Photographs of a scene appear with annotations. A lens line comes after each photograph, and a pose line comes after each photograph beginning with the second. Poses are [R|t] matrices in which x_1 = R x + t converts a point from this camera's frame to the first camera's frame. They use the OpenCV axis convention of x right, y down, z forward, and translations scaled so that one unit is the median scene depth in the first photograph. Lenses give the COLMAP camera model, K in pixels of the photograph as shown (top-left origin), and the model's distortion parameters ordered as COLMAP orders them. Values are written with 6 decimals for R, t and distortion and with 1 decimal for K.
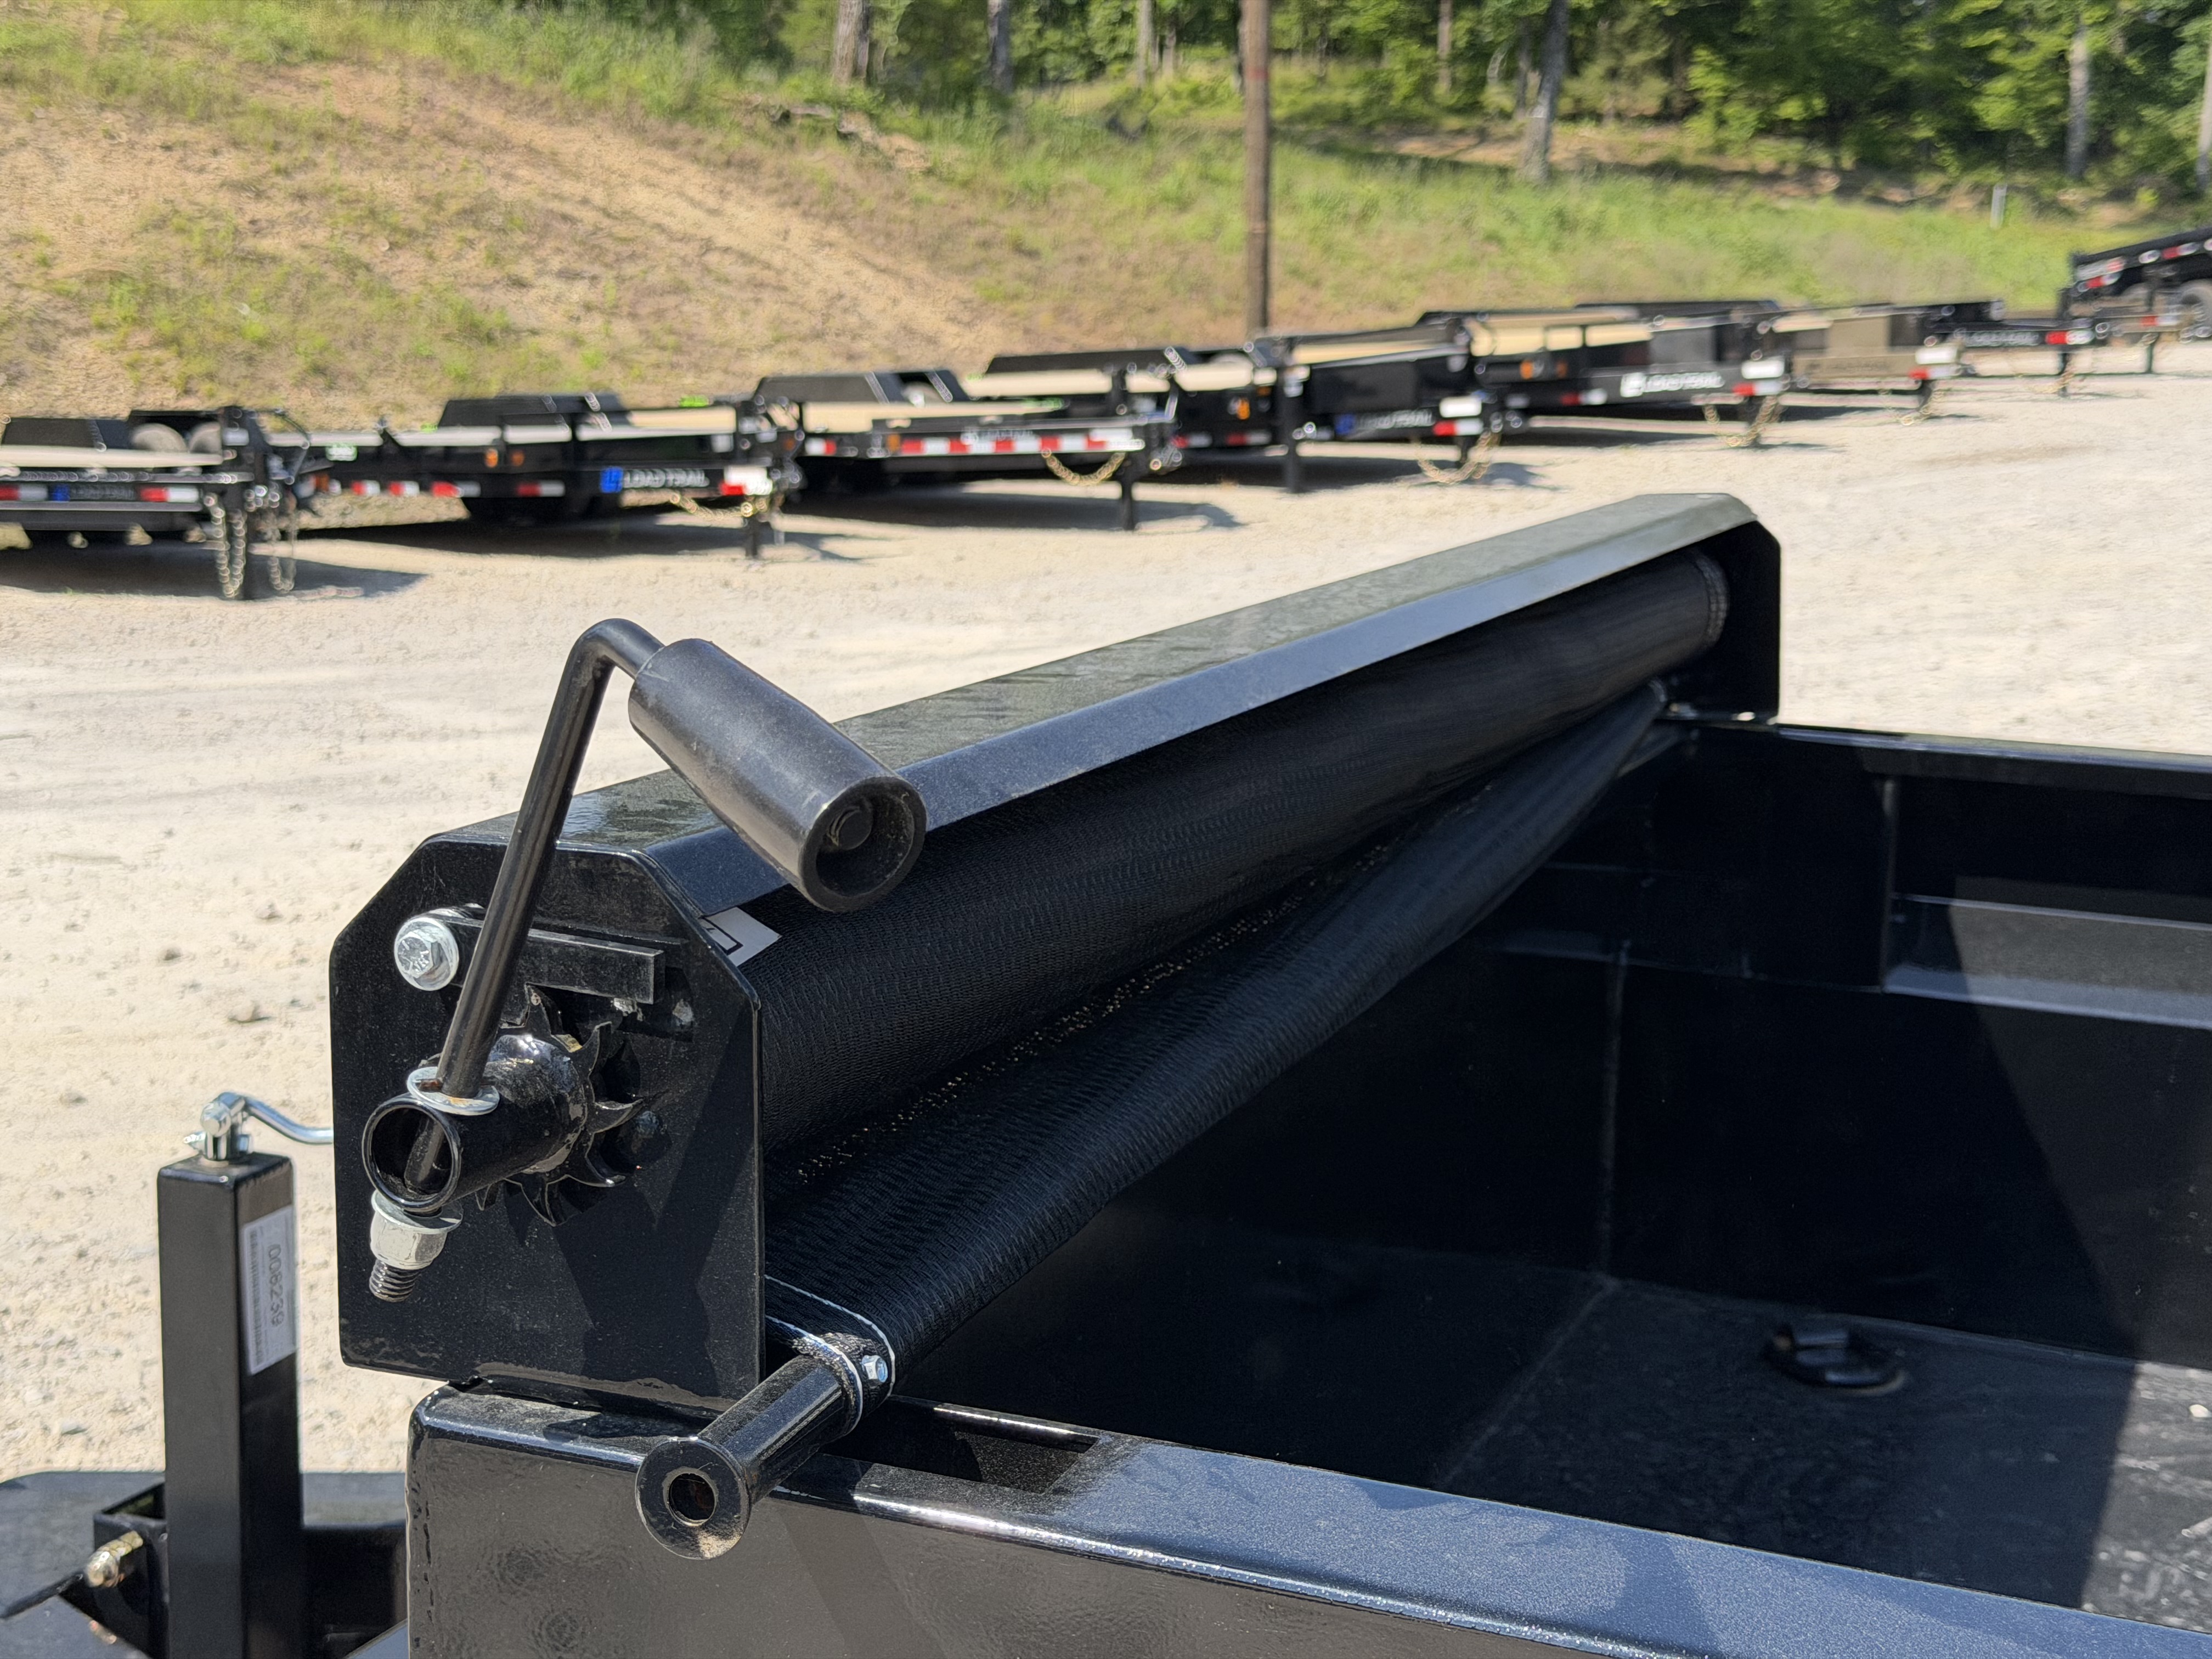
lens RADIAL K [[3075.5, 0, 1144.2], [0, 3075.5, 822.1], [0, 0, 1]] dist [0.178209, -0.319841]
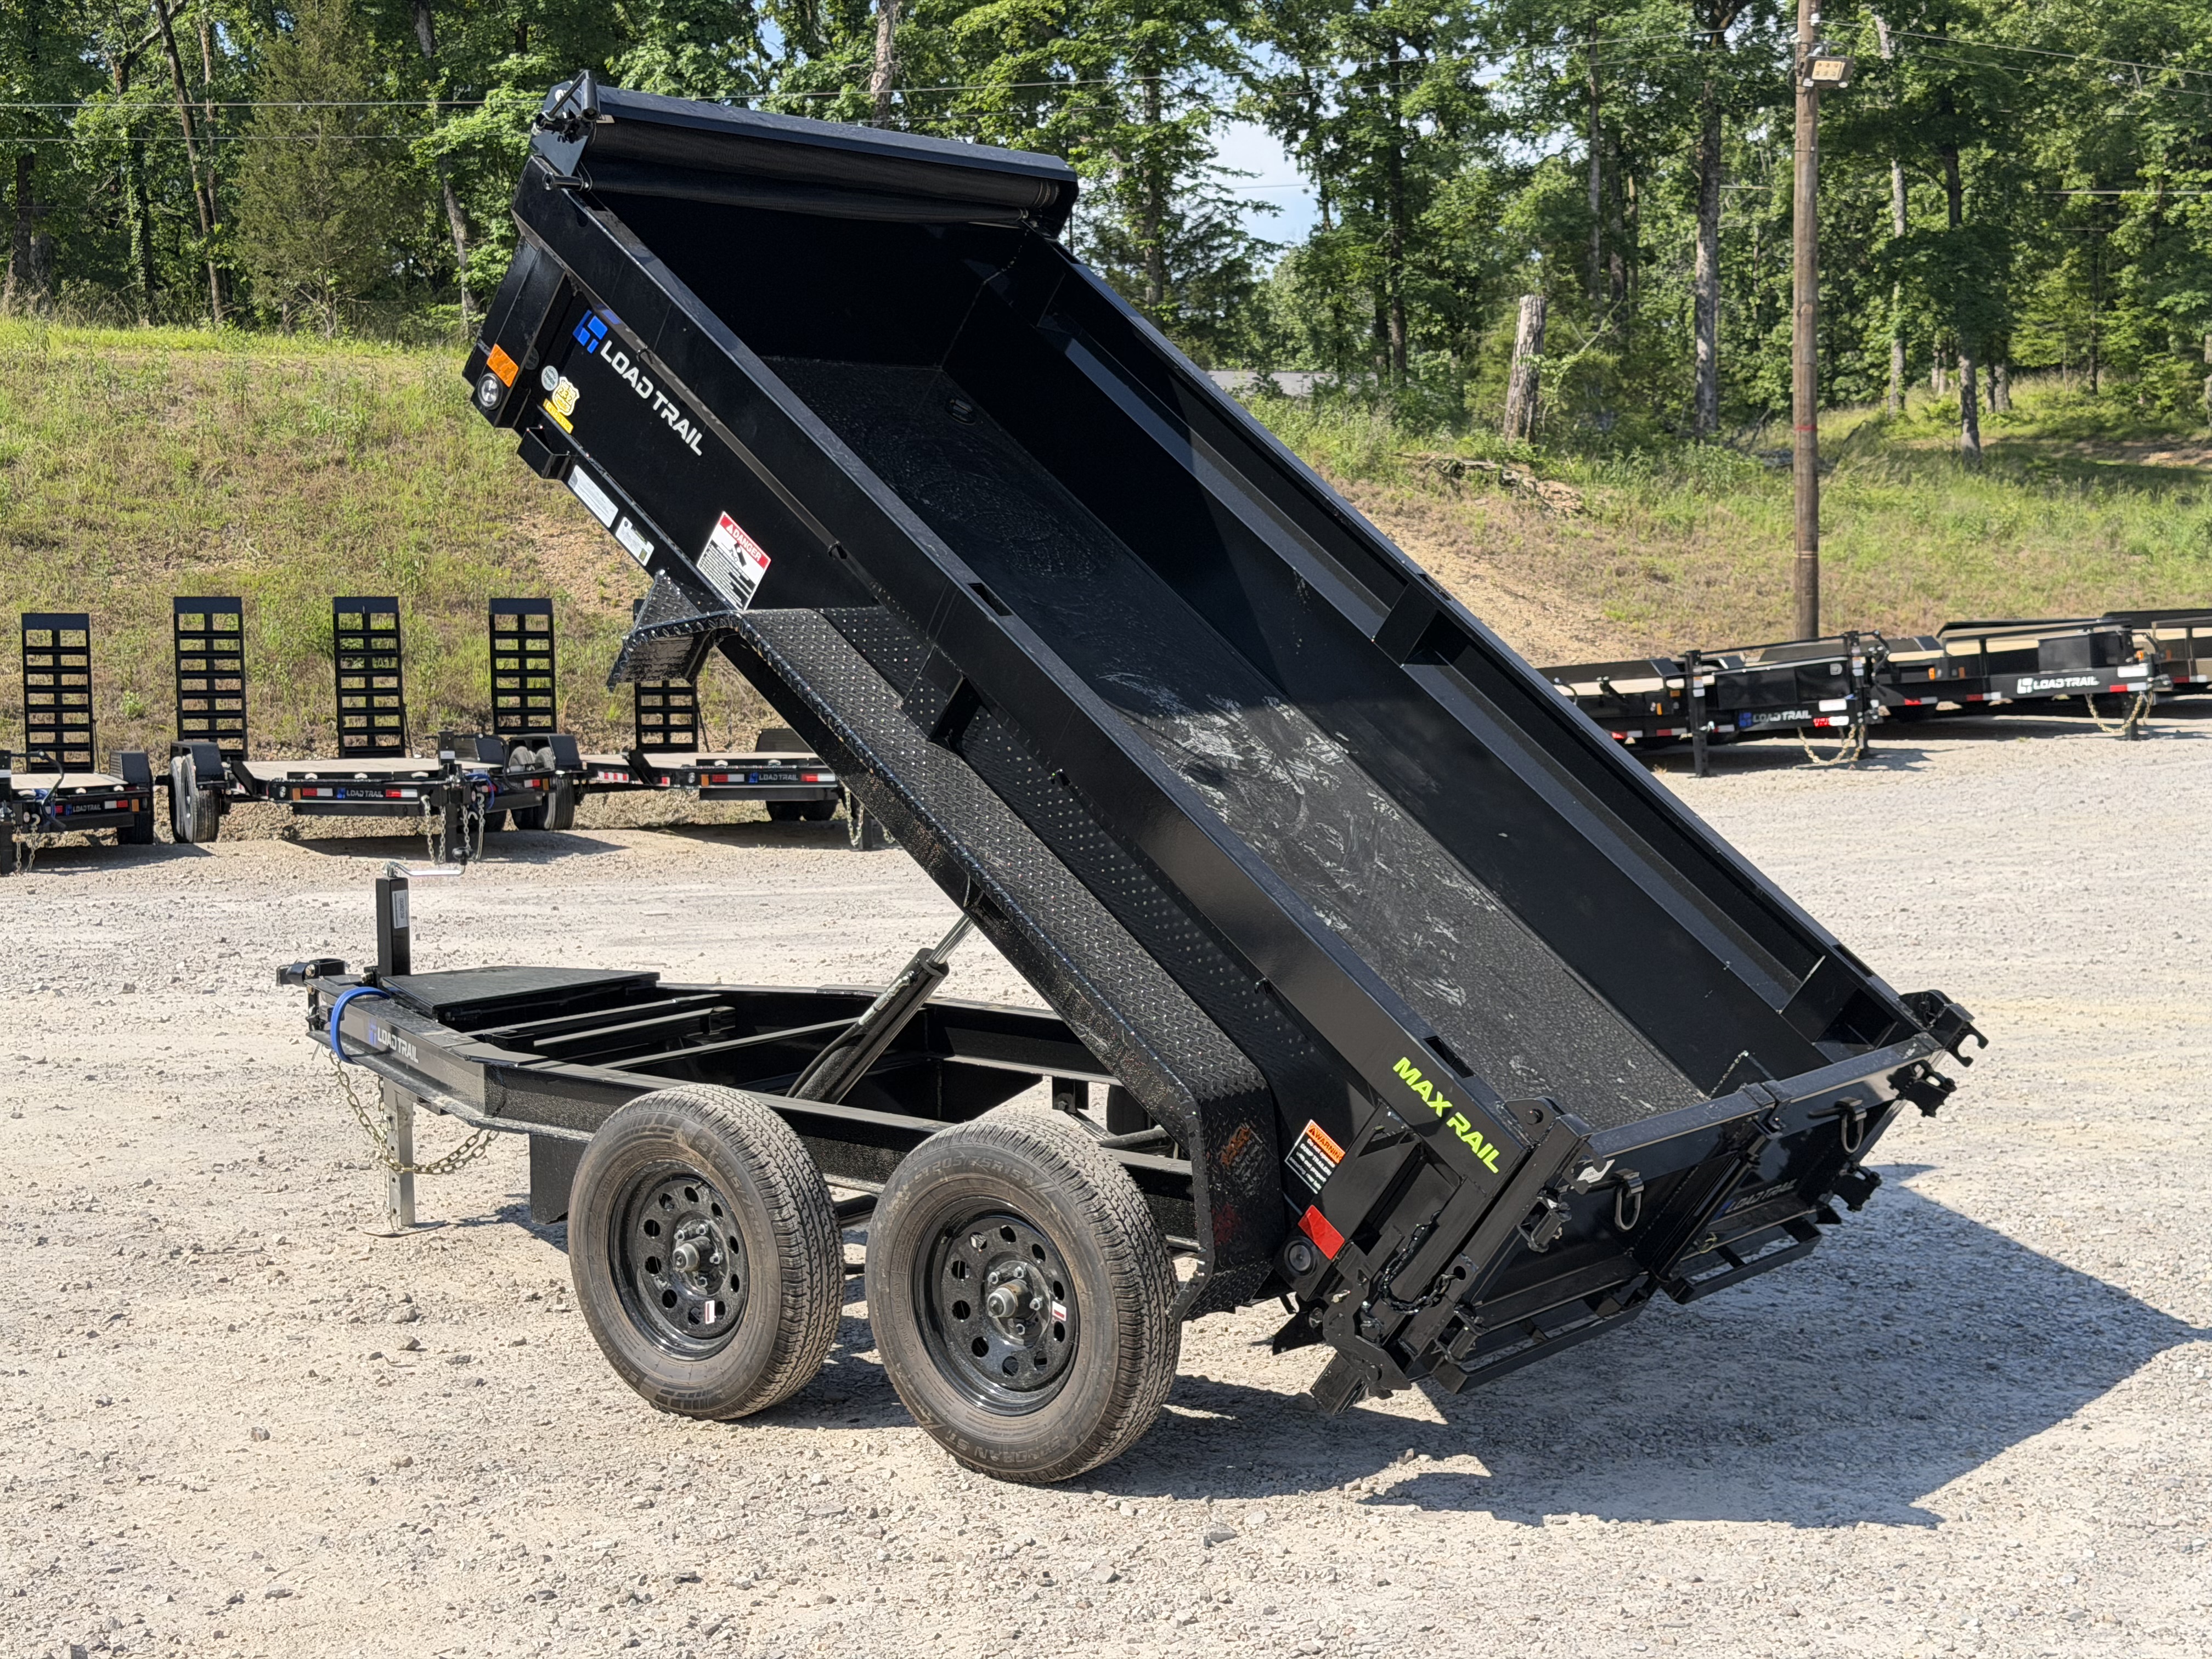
lens RADIAL K [[3075.5, 0, 1144.2], [0, 3075.5, 822.1], [0, 0, 1]] dist [0.178209, -0.319841]
pose [[0.962811, -0.002414, -0.270166, 0.088278], [-0.024696, 0.994987, -0.096903, 0.020390], [0.269046, 0.099972, 0.957925, -0.133381]]
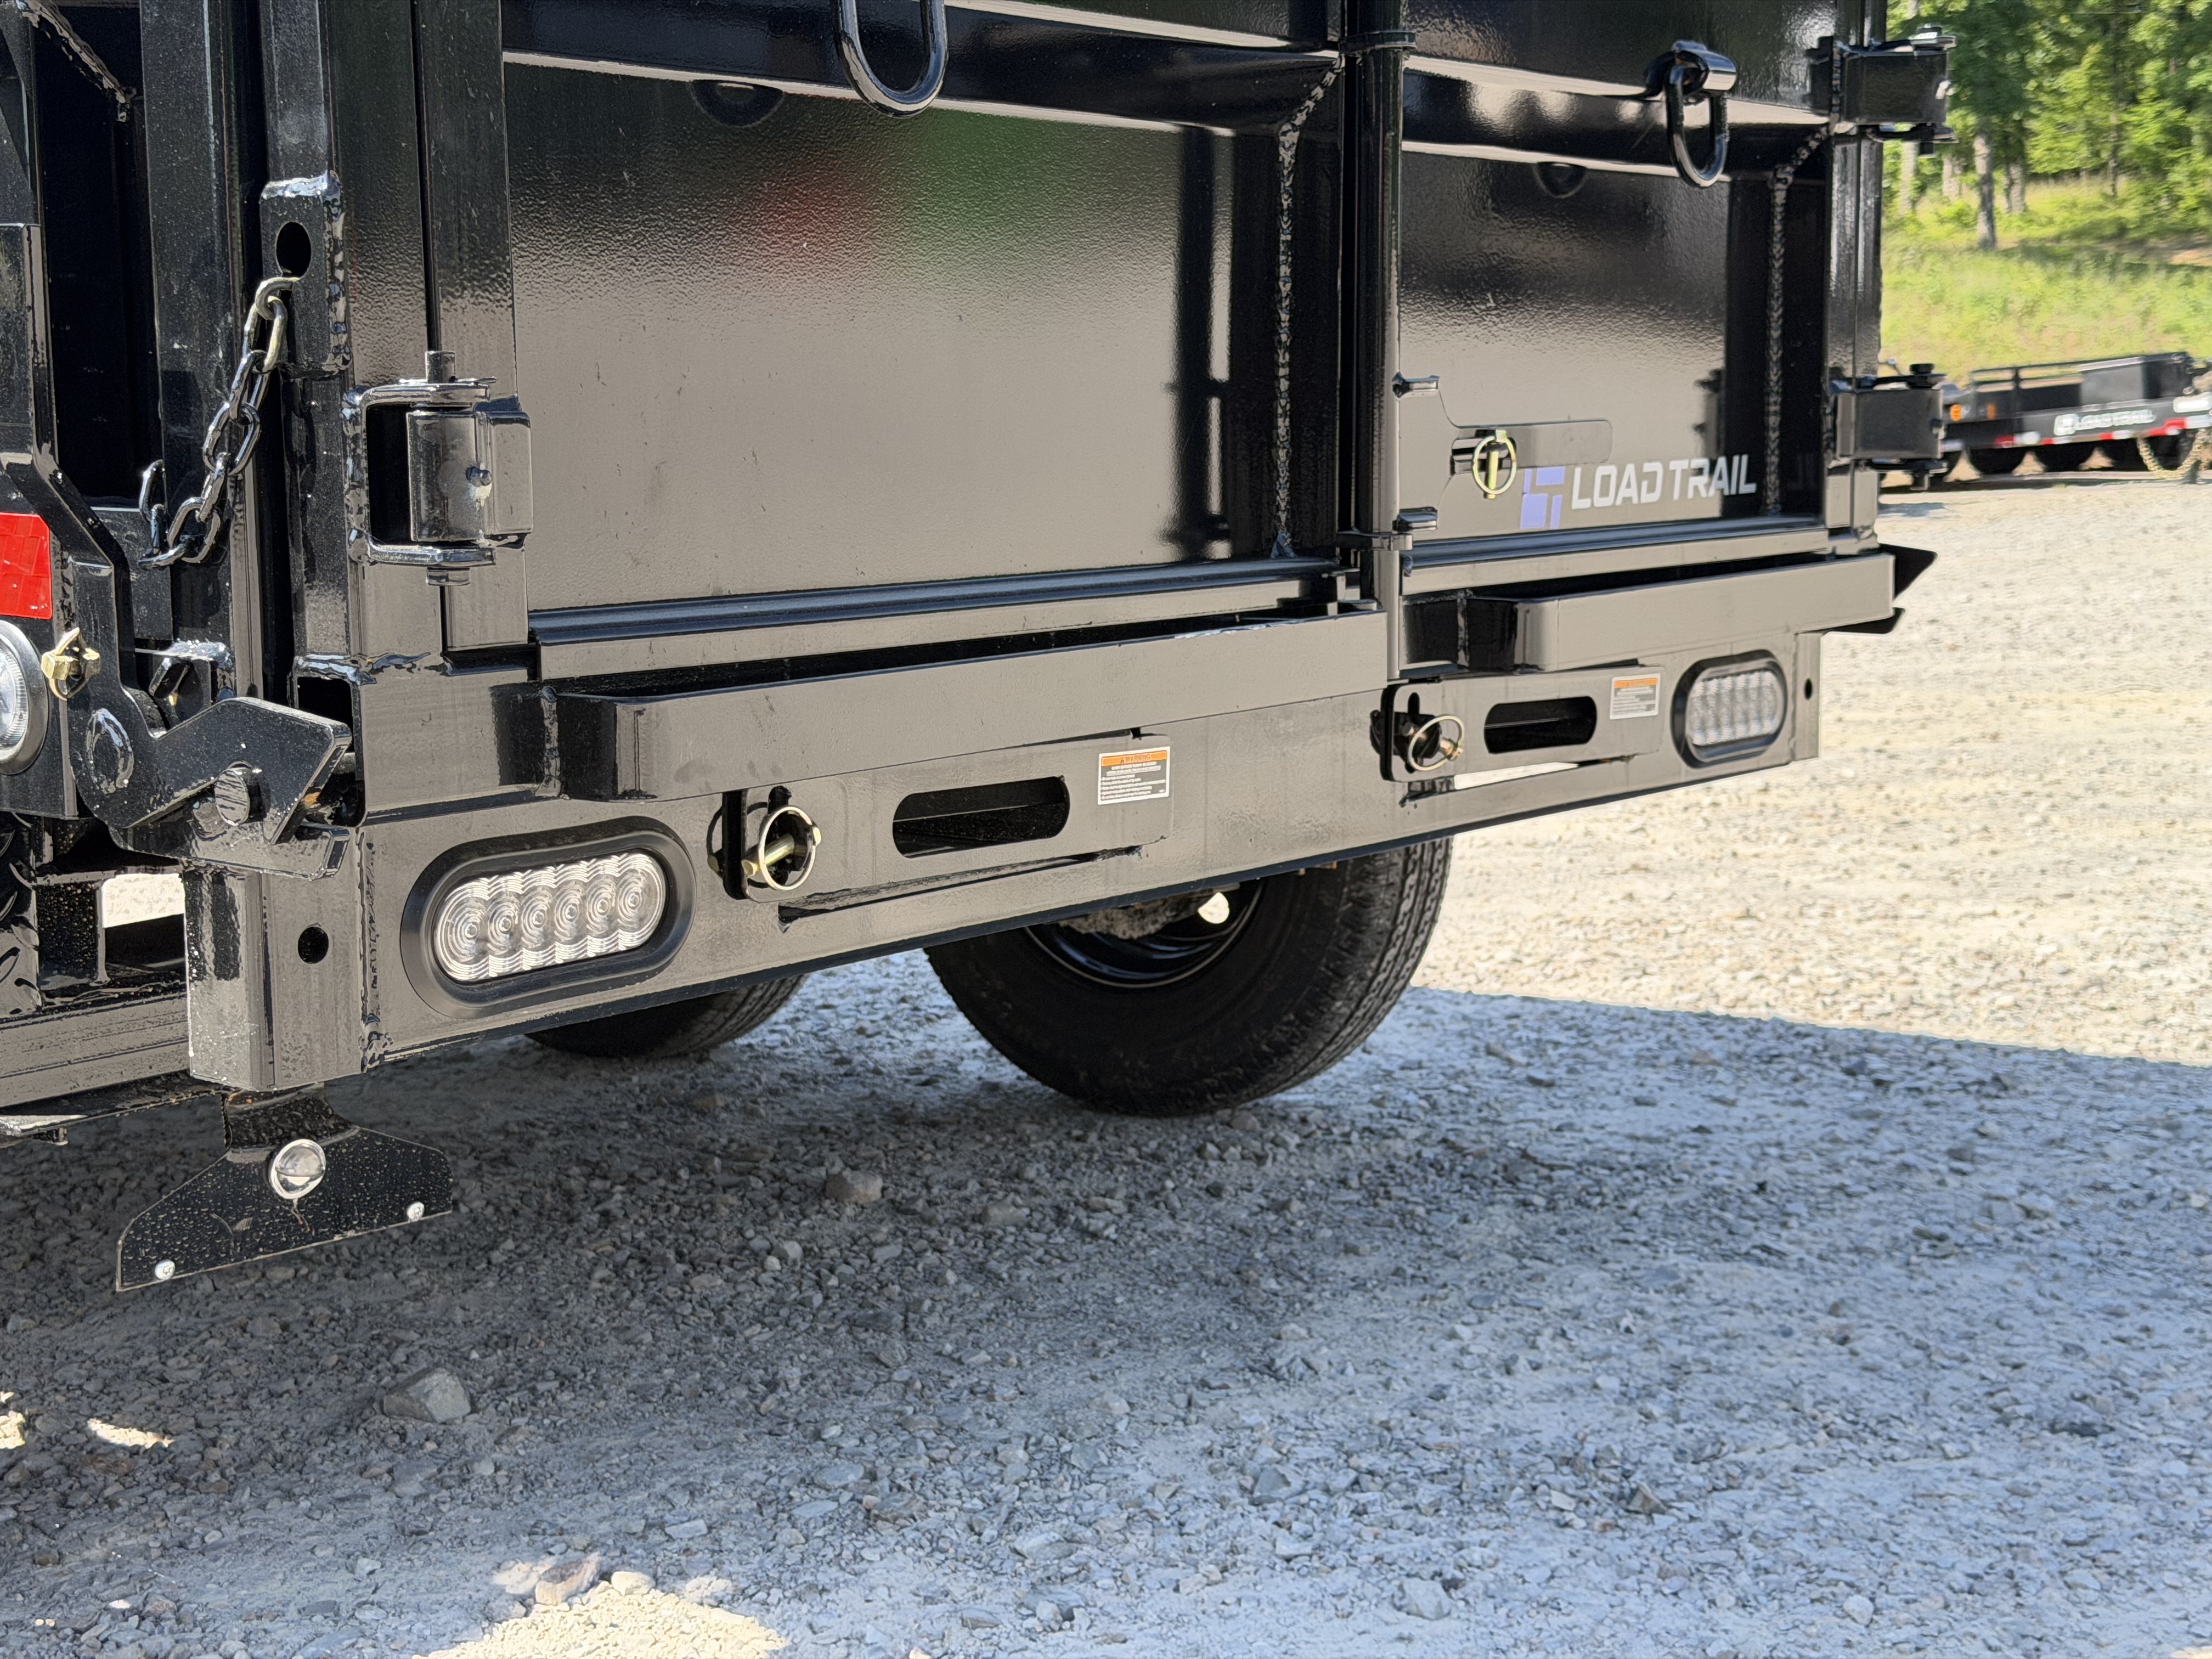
lens RADIAL K [[3075.5, 0, 1144.2], [0, 3075.5, 822.1], [0, 0, 1]] dist [0.178209, -0.319841]
pose [[0.962574, 0.005481, -0.270963, 0.082738], [-0.019558, 0.998594, -0.049277, 0.025900], [0.270312, 0.052732, 0.961328, -0.034714]]
